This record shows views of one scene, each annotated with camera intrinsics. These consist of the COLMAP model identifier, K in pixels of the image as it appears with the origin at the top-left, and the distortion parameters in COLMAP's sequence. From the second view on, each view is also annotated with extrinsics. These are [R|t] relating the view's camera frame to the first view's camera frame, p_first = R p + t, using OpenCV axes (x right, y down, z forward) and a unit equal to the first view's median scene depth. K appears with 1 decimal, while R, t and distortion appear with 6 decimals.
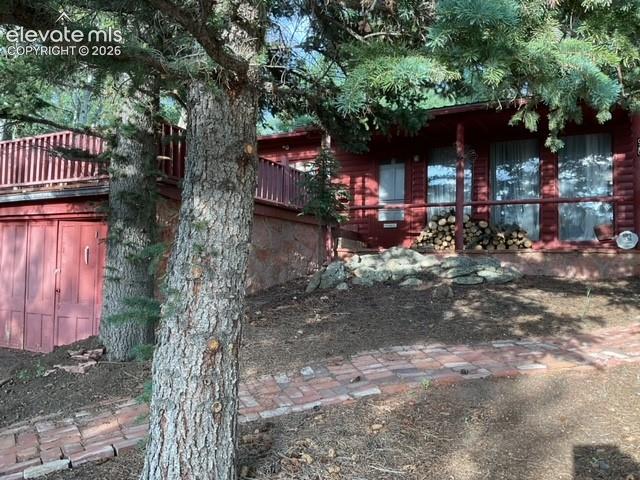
lens RADIAL K [[528.1, 0, 320.0], [0, 528.1, 240.0], [0, 0, 1]] dist [0.079188, -0.161676]
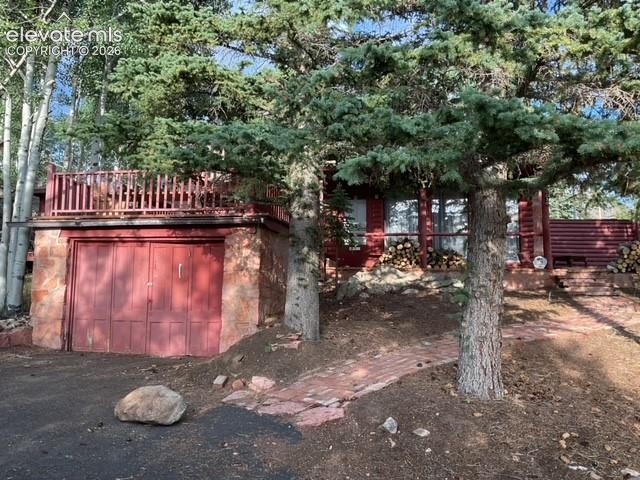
lens RADIAL K [[528.1, 0, 320.0], [0, 528.1, 240.0], [0, 0, 1]] dist [0.079188, -0.161676]
pose [[0.958175, 0.019882, 0.285491, -0.435507], [-0.009318, 0.999222, -0.038316, 0.000353], [-0.286031, 0.034053, 0.957615, -0.246482]]
